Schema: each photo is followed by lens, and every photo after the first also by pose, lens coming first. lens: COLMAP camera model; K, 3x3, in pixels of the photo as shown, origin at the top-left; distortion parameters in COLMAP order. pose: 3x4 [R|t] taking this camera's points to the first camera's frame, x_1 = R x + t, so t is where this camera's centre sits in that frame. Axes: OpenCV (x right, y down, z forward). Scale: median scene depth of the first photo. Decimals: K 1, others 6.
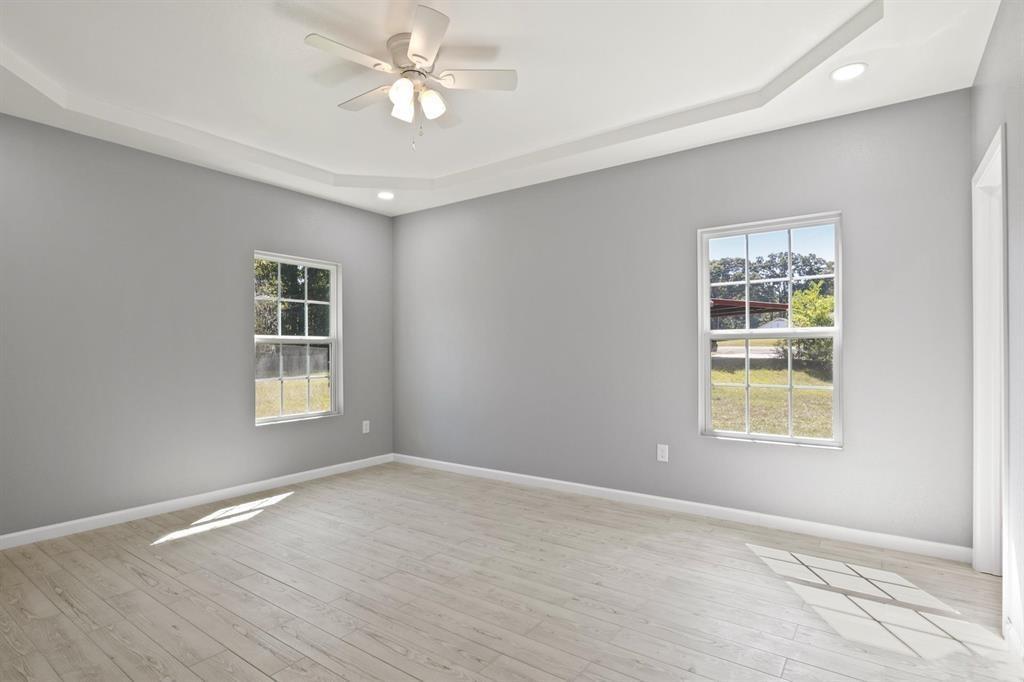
lens RADIAL K [[515.0, 0, 505.5], [0, 515.0, 348.7], [0, 0, 1]] dist [-0.008785, -0.001405]
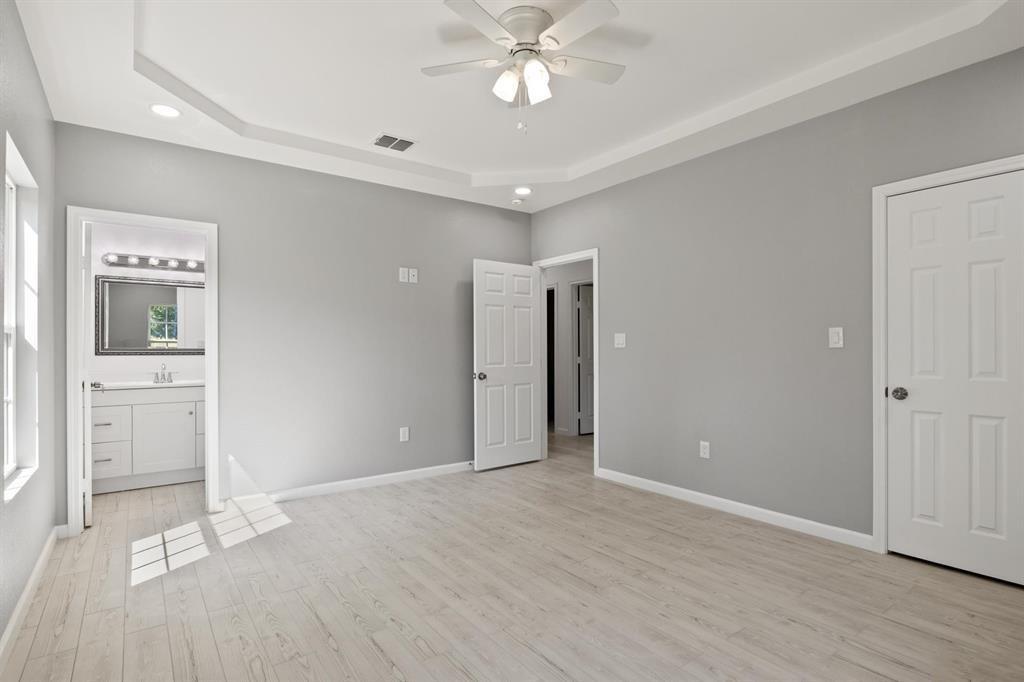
lens RADIAL K [[515.0, 0, 511.5], [0, 515.0, 346.9], [0, 0, 1]] dist [-0.008785, -0.001405]
pose [[-0.955199, 0.010491, 0.295778, -0.419248], [0.007809, 0.999917, -0.010249, 0.010384], [-0.295861, -0.007481, -0.955202, 1.864863]]
